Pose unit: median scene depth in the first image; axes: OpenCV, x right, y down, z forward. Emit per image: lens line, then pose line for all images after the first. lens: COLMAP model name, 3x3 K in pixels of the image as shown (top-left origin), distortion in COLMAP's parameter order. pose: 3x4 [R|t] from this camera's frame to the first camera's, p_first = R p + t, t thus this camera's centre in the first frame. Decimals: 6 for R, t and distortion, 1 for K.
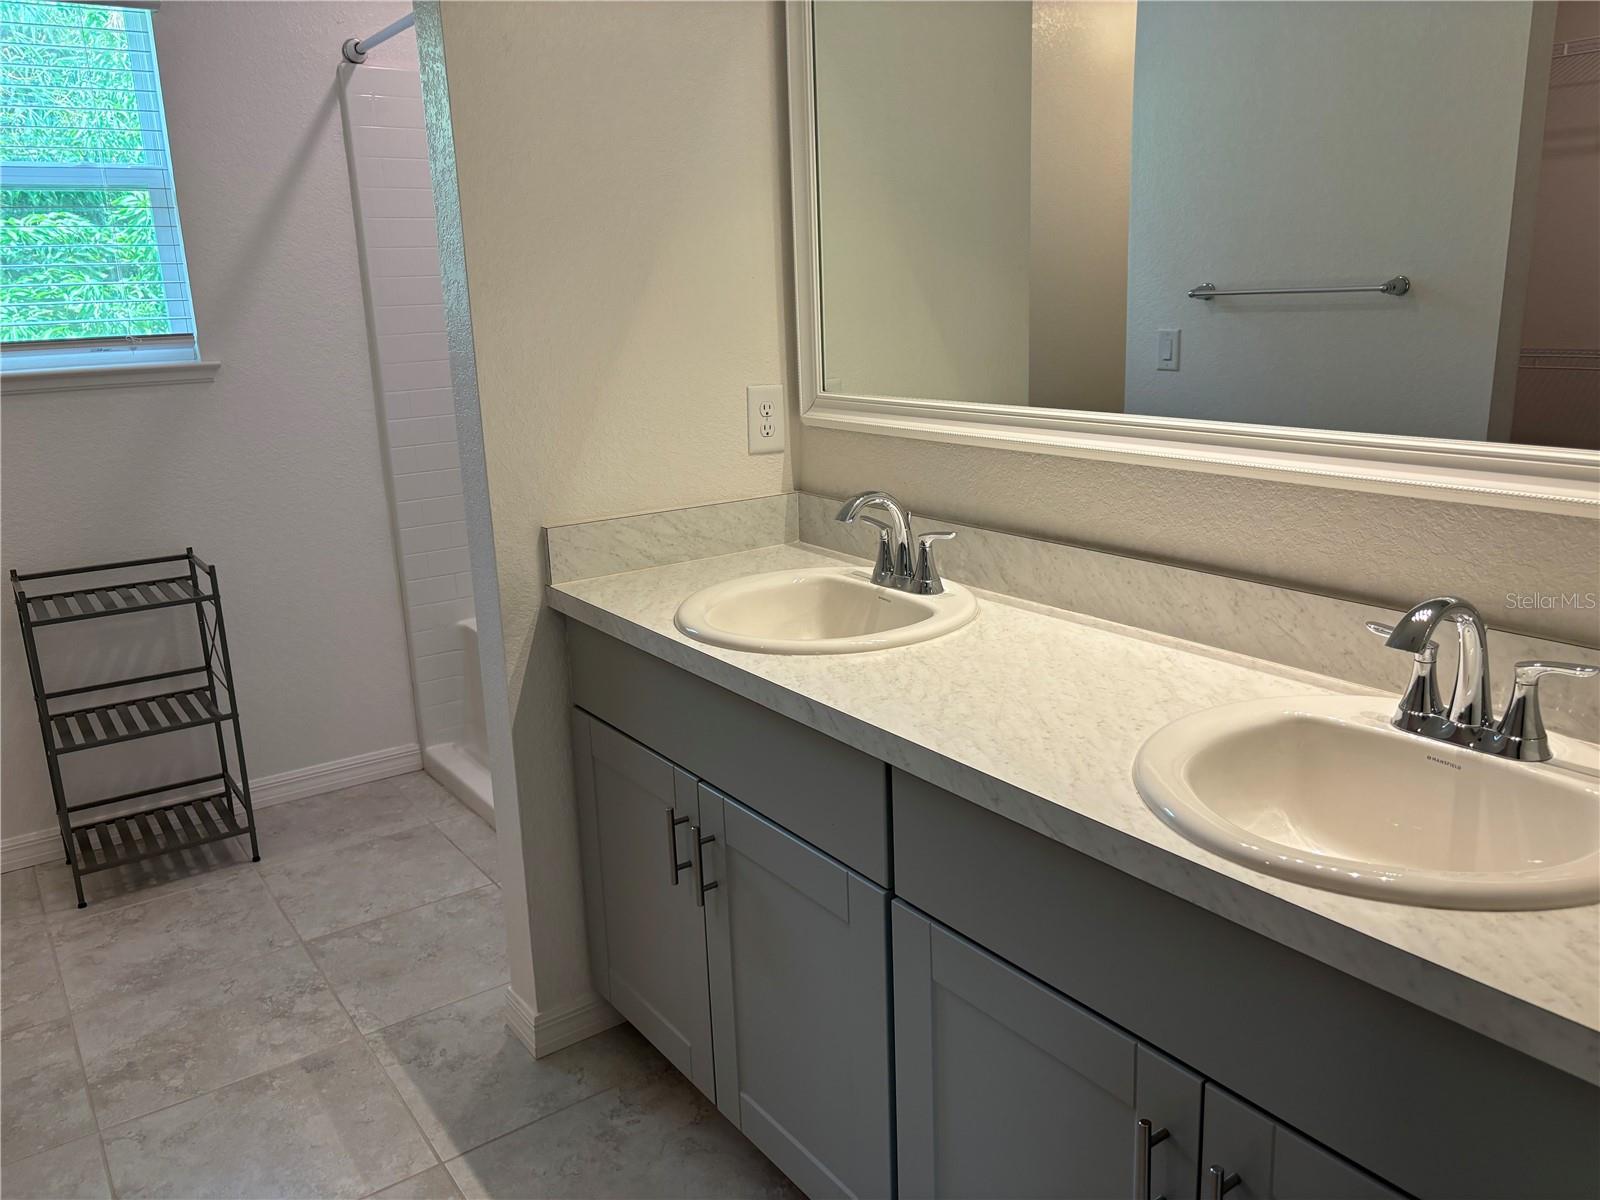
lens RADIAL K [[1185.8, 0, 800.0], [0, 1185.8, 600.0], [0, 0, 1]] dist [0.000716, 0.000010]
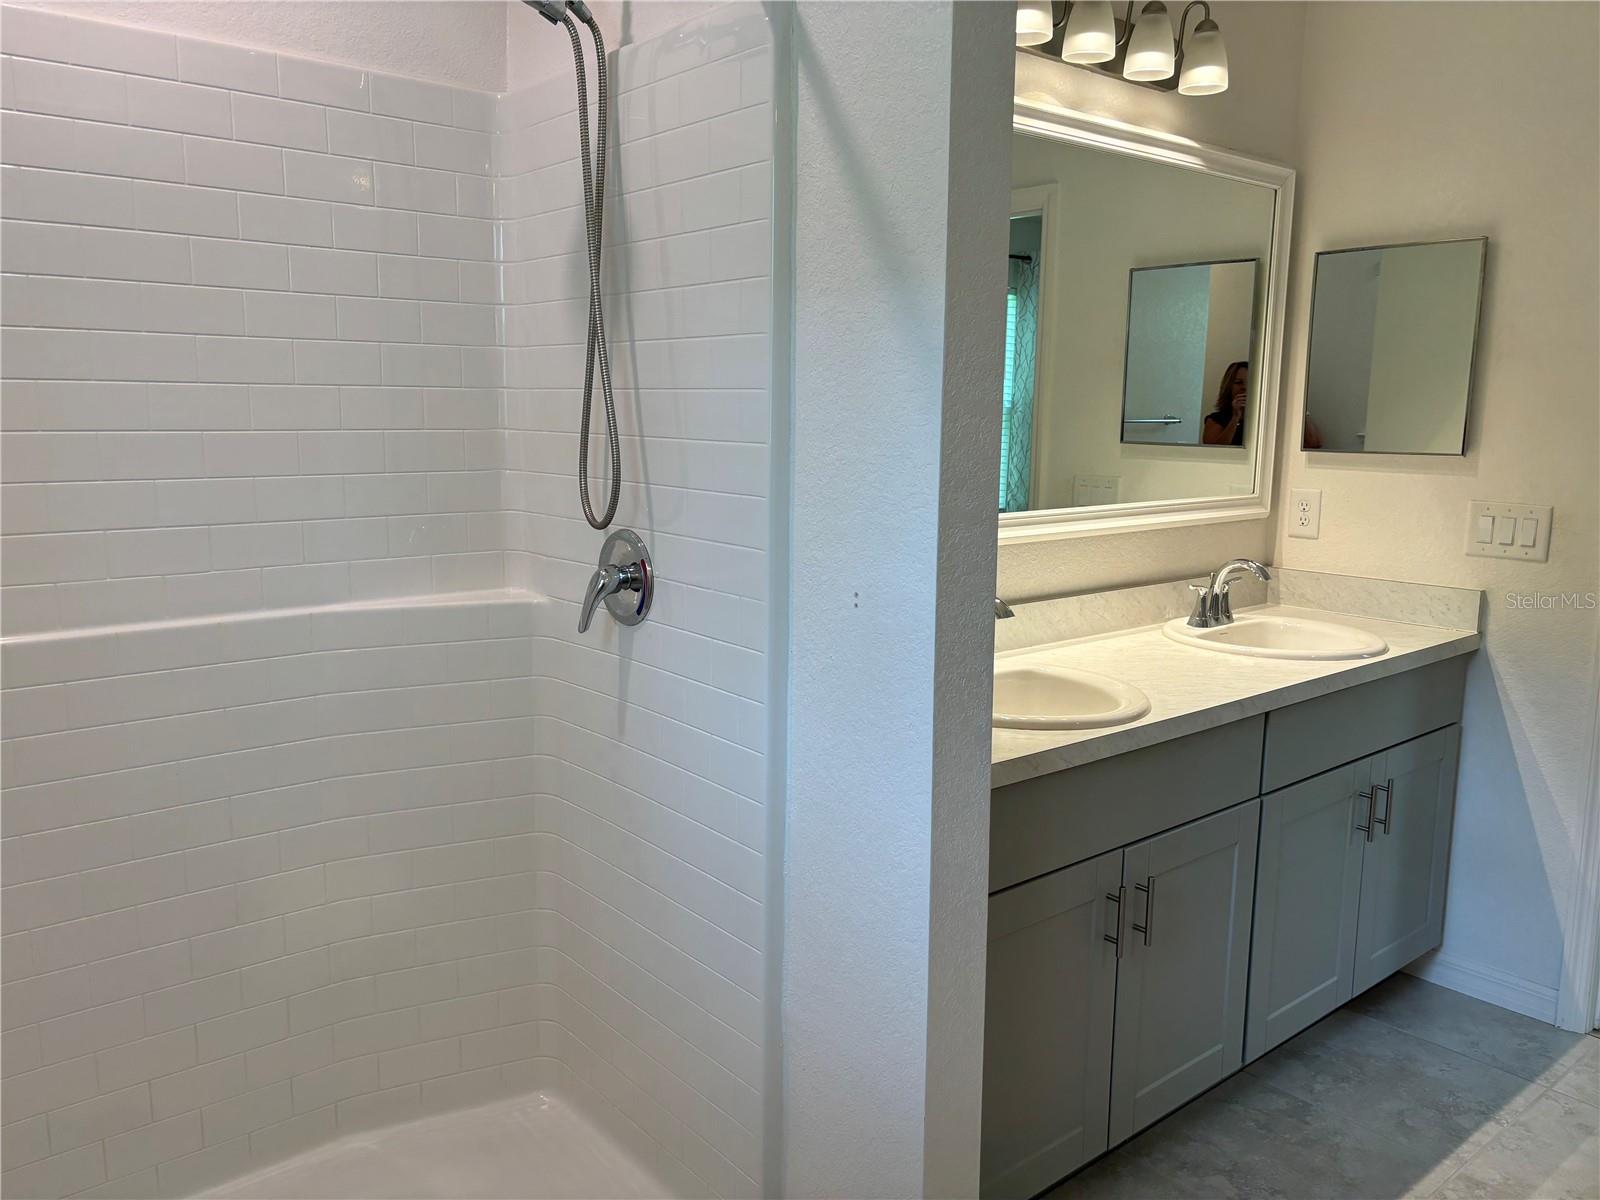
lens RADIAL K [[1185.8, 0, 800.0], [0, 1185.8, 600.0], [0, 0, 1]] dist [0.000716, 0.000010]
pose [[-0.049478, -0.170857, 0.984053, -0.754853], [0.220688, 0.959037, 0.177610, -0.233883], [-0.974089, 0.225957, -0.009745, 0.799942]]
